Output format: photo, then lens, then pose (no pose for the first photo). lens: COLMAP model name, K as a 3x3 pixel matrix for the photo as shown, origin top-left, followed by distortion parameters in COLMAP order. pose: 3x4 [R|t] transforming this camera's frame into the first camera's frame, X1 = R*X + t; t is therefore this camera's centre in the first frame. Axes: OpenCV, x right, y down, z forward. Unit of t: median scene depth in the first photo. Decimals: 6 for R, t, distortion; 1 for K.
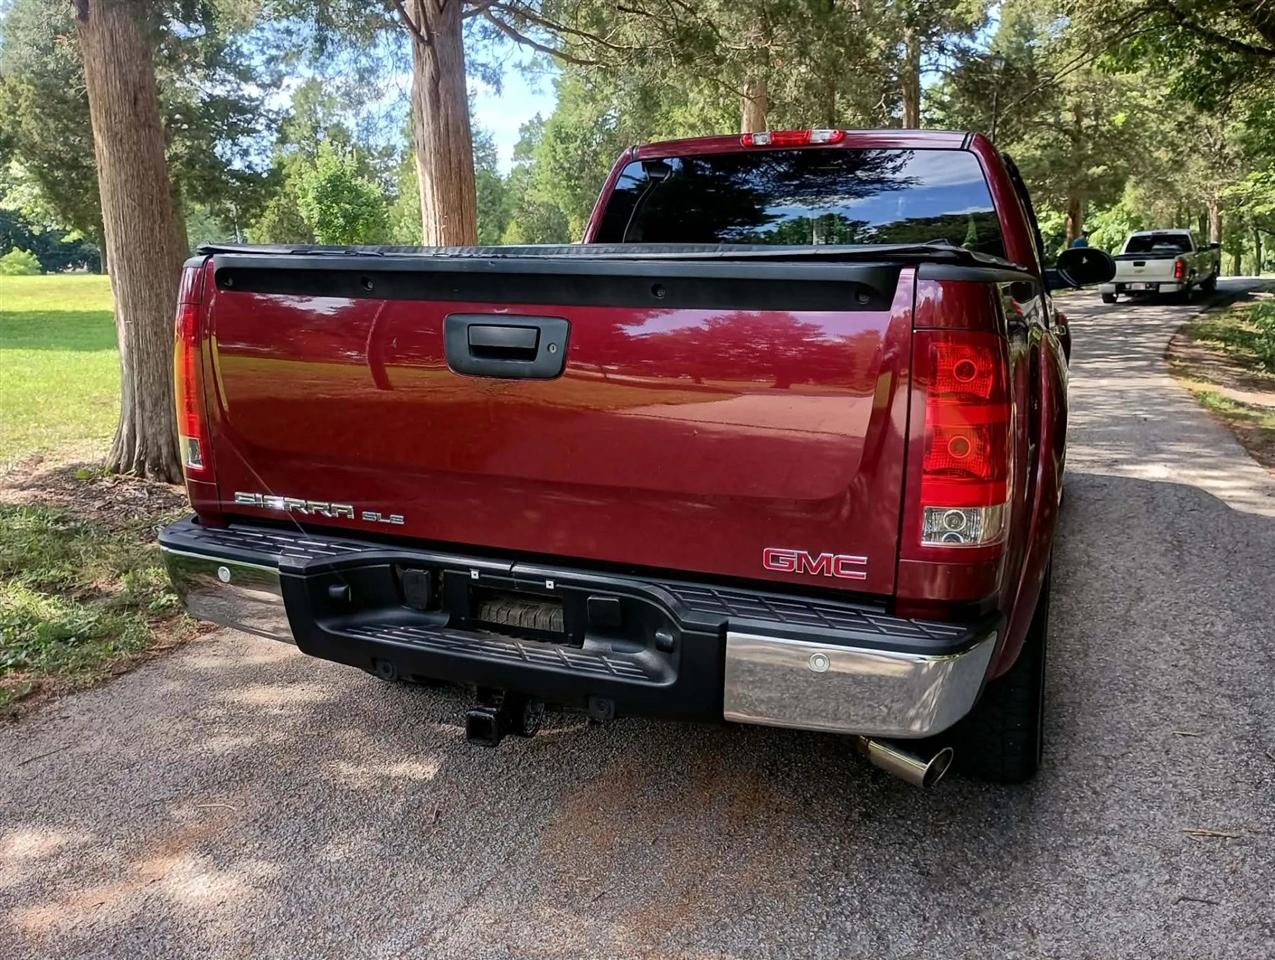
lens RADIAL K [[1057.6, 0, 633.6], [0, 1057.6, 482.6], [0, 0, 1]] dist [0.049867, -0.071843]
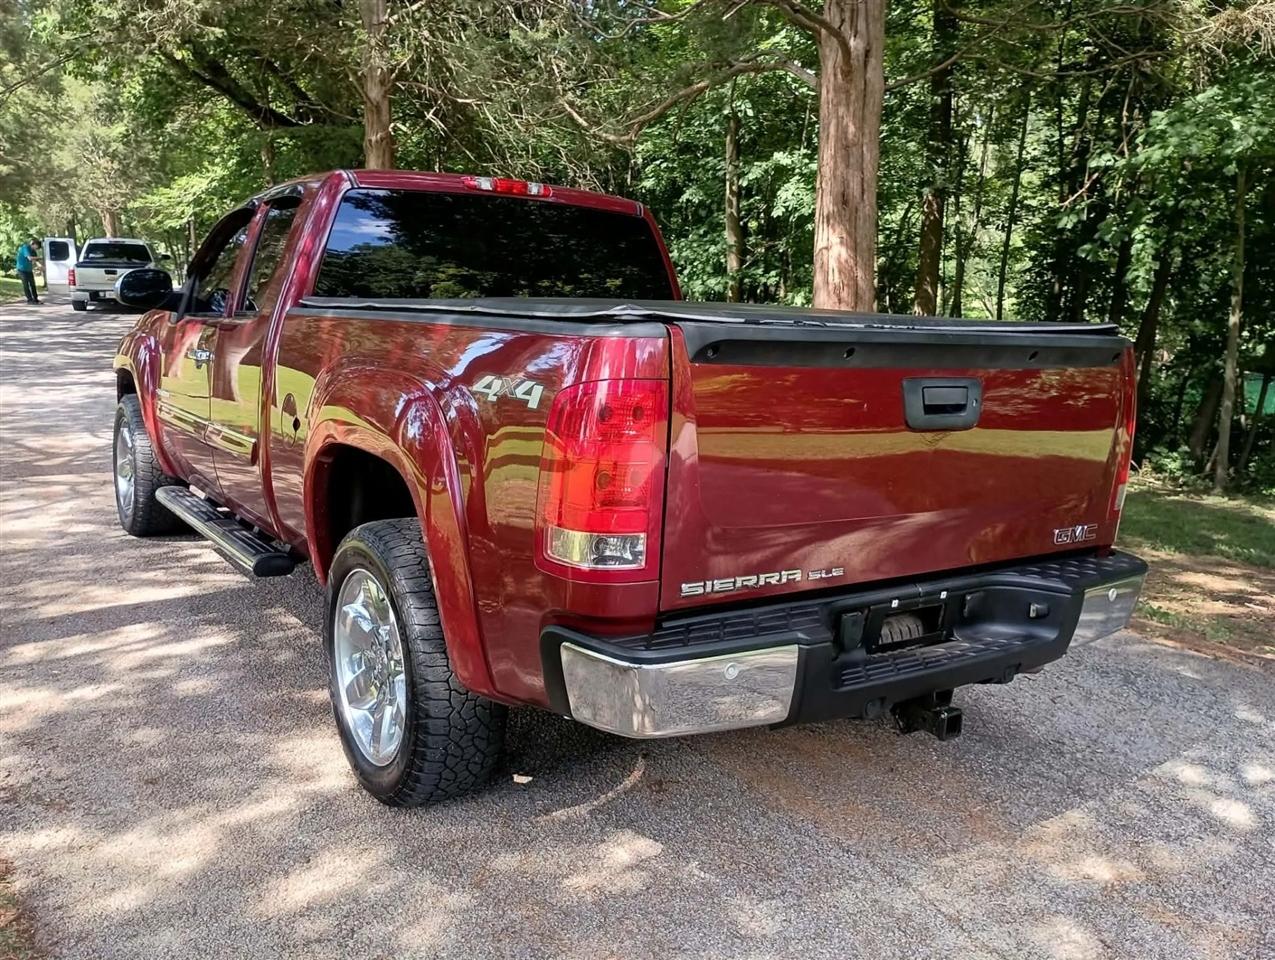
lens RADIAL K [[1057.6, 0, 633.6], [0, 1057.6, 482.6], [0, 0, 1]] dist [0.049867, -0.071843]
pose [[0.553795, -0.125631, 0.823121, -1.022460], [0.127931, 0.989652, 0.064976, -0.126493], [-0.822766, 0.069319, 0.564137, 0.477867]]
